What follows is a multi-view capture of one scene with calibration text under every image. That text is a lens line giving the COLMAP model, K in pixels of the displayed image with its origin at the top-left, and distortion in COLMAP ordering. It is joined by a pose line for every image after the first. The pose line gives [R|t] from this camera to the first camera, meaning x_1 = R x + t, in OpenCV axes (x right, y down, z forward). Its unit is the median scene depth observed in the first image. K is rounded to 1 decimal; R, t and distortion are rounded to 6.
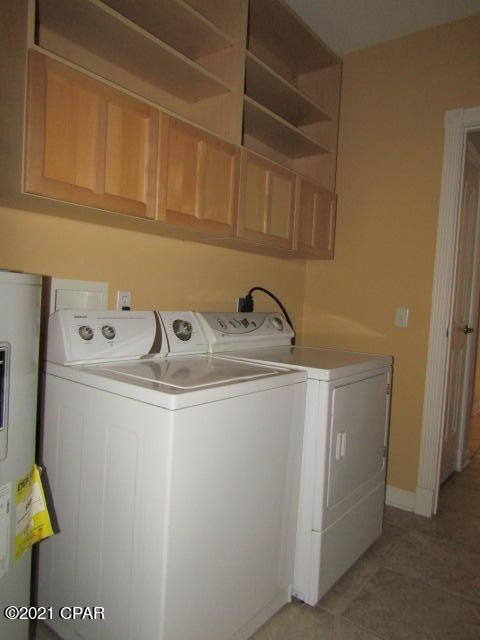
lens RADIAL K [[455.8, 0, 243.2], [0, 455.8, 322.1], [0, 0, 1]] dist [-0.018548, 0.017355]
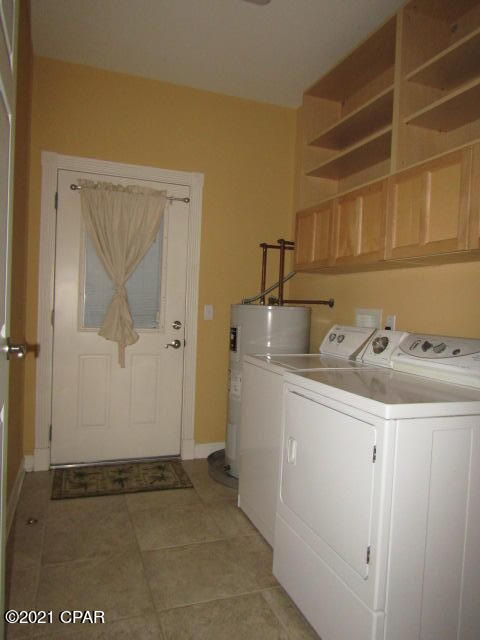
lens RADIAL K [[455.8, 0, 242.1], [0, 455.8, 319.0], [0, 0, 1]] dist [-0.018548, 0.017355]
pose [[-0.534240, -0.049238, -0.843897, 1.126883], [-0.117729, 0.992907, 0.016598, -0.027482], [0.837094, 0.108219, -0.536248, 1.385995]]
